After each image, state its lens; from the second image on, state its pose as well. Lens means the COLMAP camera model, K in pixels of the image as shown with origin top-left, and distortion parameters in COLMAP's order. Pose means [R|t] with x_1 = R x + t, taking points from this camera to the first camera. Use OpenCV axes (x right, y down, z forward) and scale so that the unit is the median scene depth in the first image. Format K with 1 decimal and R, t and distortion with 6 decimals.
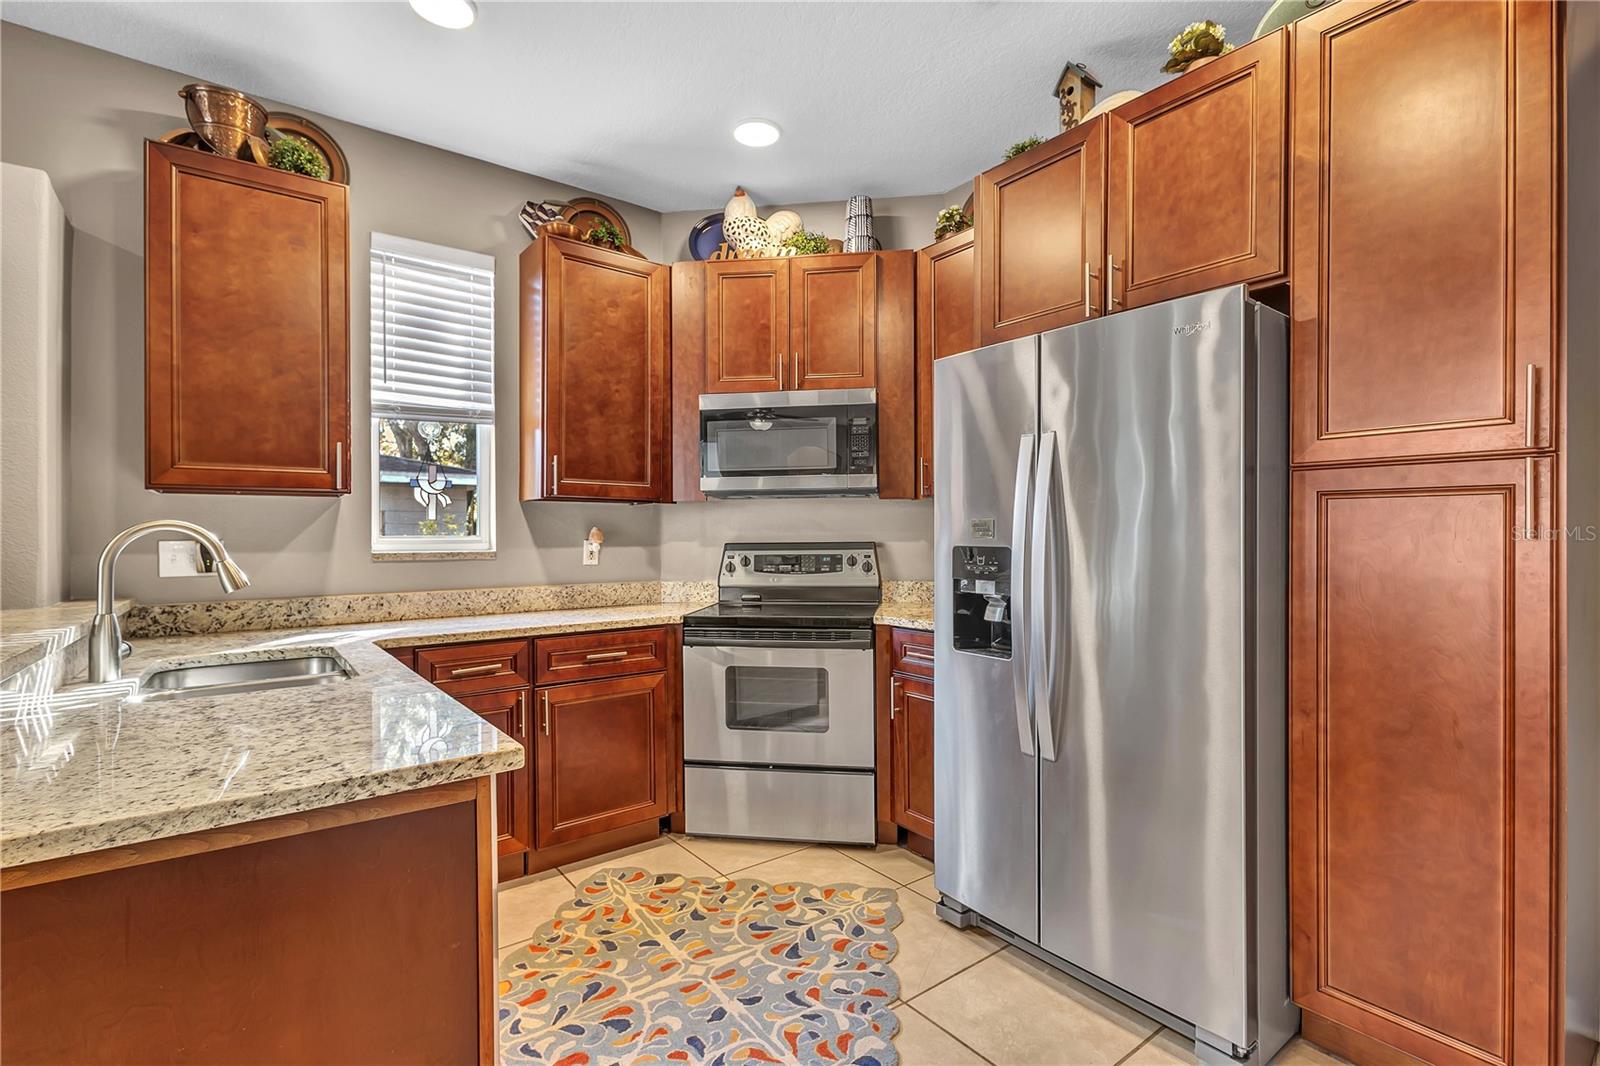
lens RADIAL K [[739.3, 0, 792.7], [0, 739.3, 530.9], [0, 0, 1]] dist [0.006309, -0.001631]
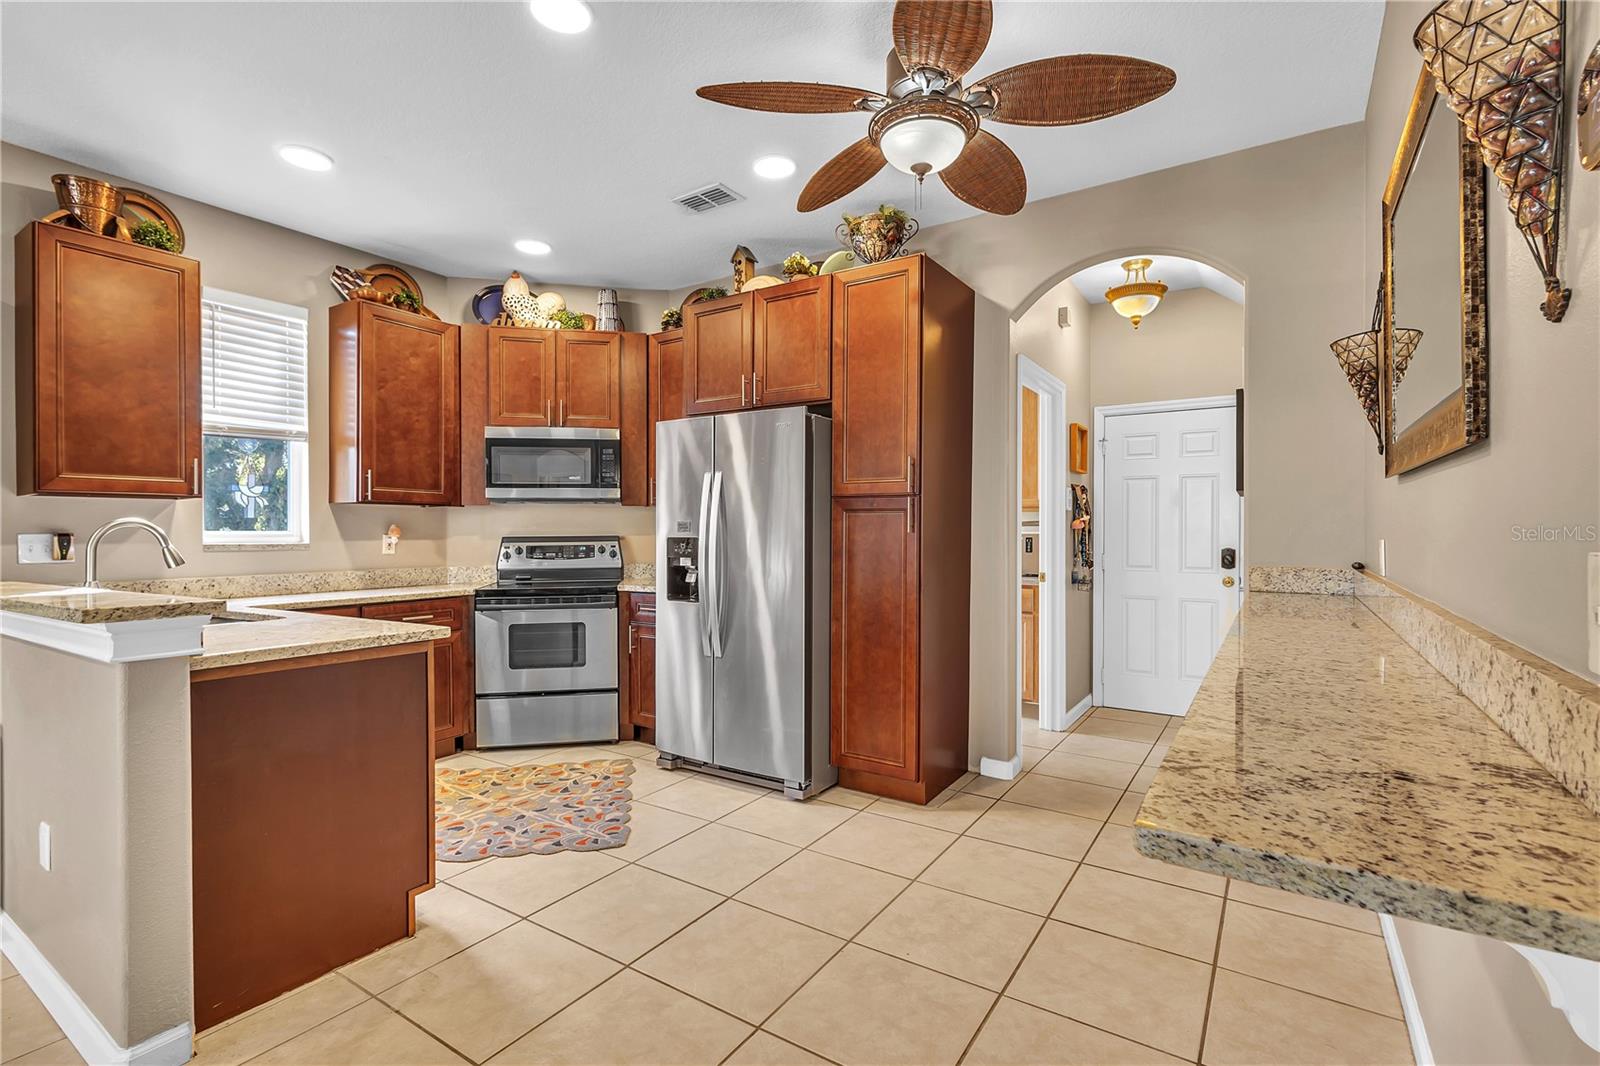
lens RADIAL K [[739.3, 0, 804.0], [0, 739.3, 530.4], [0, 0, 1]] dist [0.006309, -0.001631]
pose [[0.937817, 0.002098, 0.347123, -0.054433], [-0.002912, 0.999994, 0.001823, 0.001044], [-0.347117, -0.002721, 0.937818, -0.516939]]
